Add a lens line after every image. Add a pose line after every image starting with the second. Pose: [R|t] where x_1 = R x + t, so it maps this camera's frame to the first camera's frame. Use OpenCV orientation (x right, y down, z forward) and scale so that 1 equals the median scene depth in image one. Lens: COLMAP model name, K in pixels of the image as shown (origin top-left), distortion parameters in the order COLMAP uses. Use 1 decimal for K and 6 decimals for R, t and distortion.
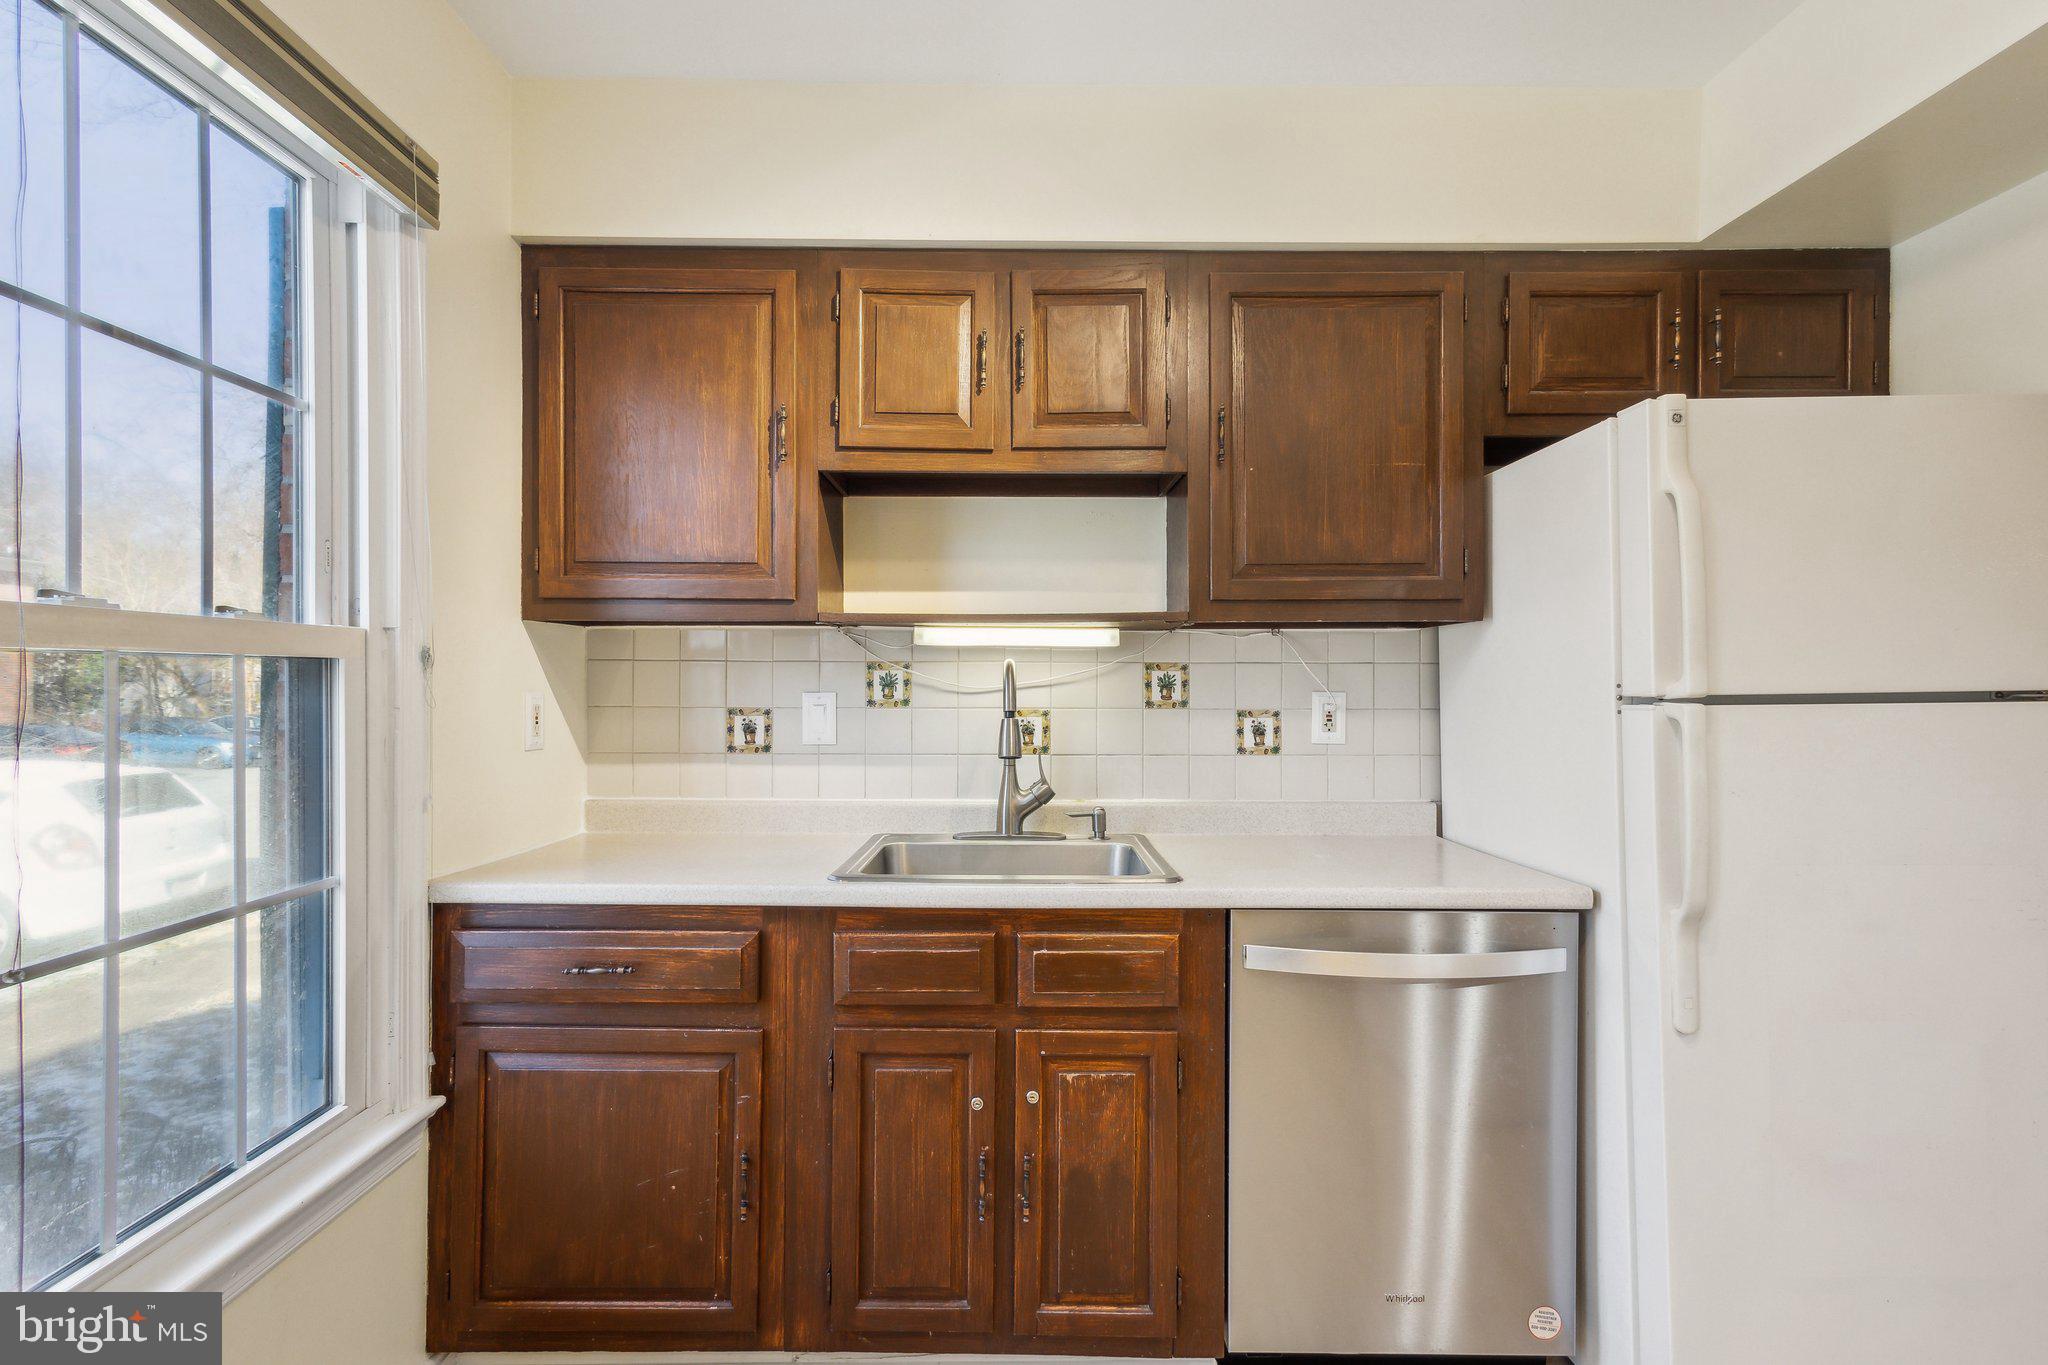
lens RADIAL K [[961.9, 0, 1019.2], [0, 961.9, 676.2], [0, 0, 1]] dist [0.012343, -0.000347]
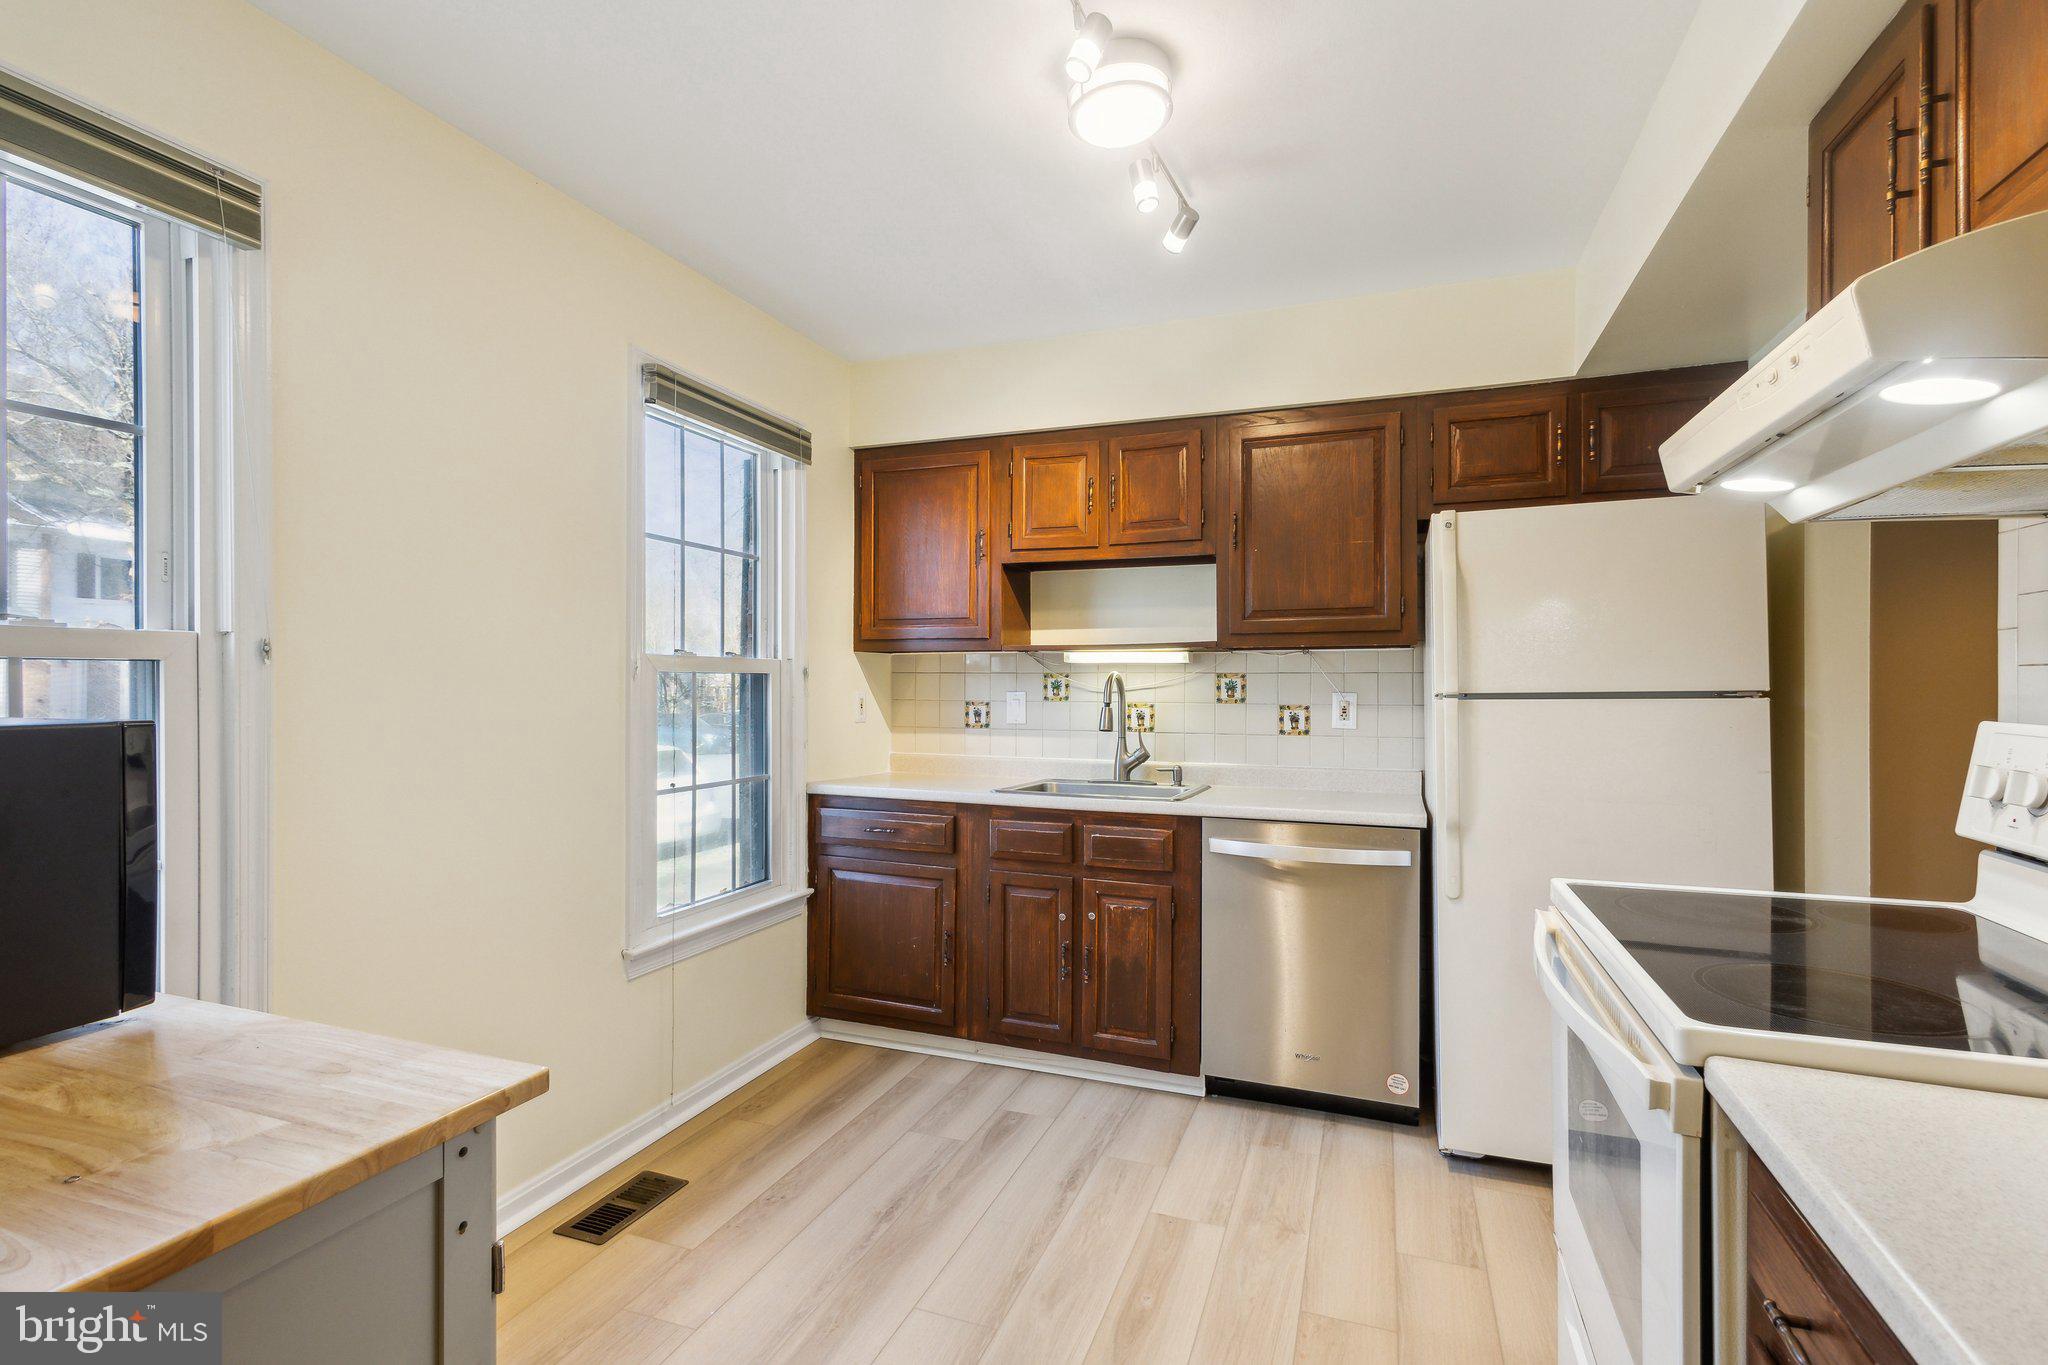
lens RADIAL K [[961.9, 0, 1019.2], [0, 961.9, 676.2], [0, 0, 1]] dist [0.012343, -0.000347]
pose [[0.930972, -0.002736, -0.365080, 0.458669], [0.000398, 0.999979, -0.006477, 0.000839], [0.365090, 0.005885, 0.930954, -0.609387]]
